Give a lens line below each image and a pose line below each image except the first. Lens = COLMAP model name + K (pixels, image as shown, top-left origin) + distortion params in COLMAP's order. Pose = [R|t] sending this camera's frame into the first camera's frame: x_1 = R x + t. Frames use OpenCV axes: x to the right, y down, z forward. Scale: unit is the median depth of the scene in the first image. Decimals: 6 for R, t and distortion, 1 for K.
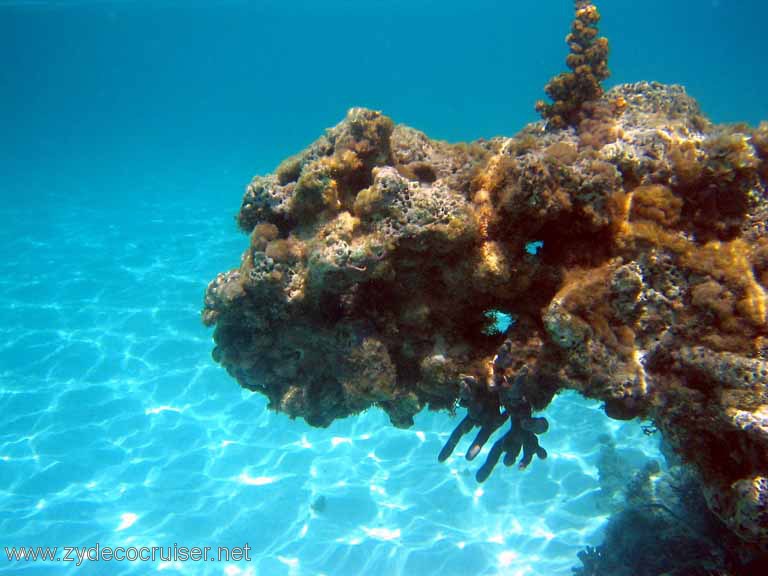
lens RADIAL K [[1067.6, 0, 372.4], [0, 1067.6, 290.6], [0, 0, 1]] dist [0.151573, 0.355816]
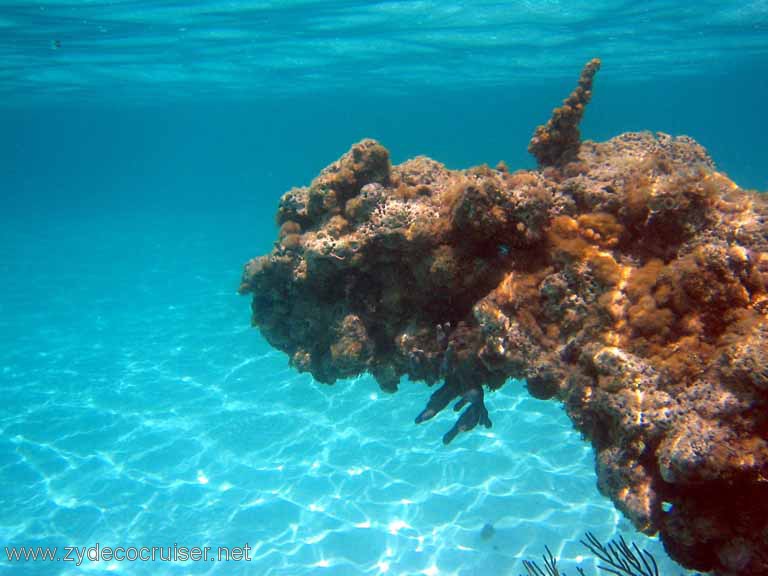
lens RADIAL K [[1067.6, 0, 372.4], [0, 1067.6, 290.6], [0, 0, 1]] dist [0.151573, 0.355816]
pose [[0.943926, 0.082412, -0.319707, 0.436376], [-0.100996, 0.994002, -0.041960, 0.068842], [0.314331, 0.071896, 0.946587, -0.223218]]
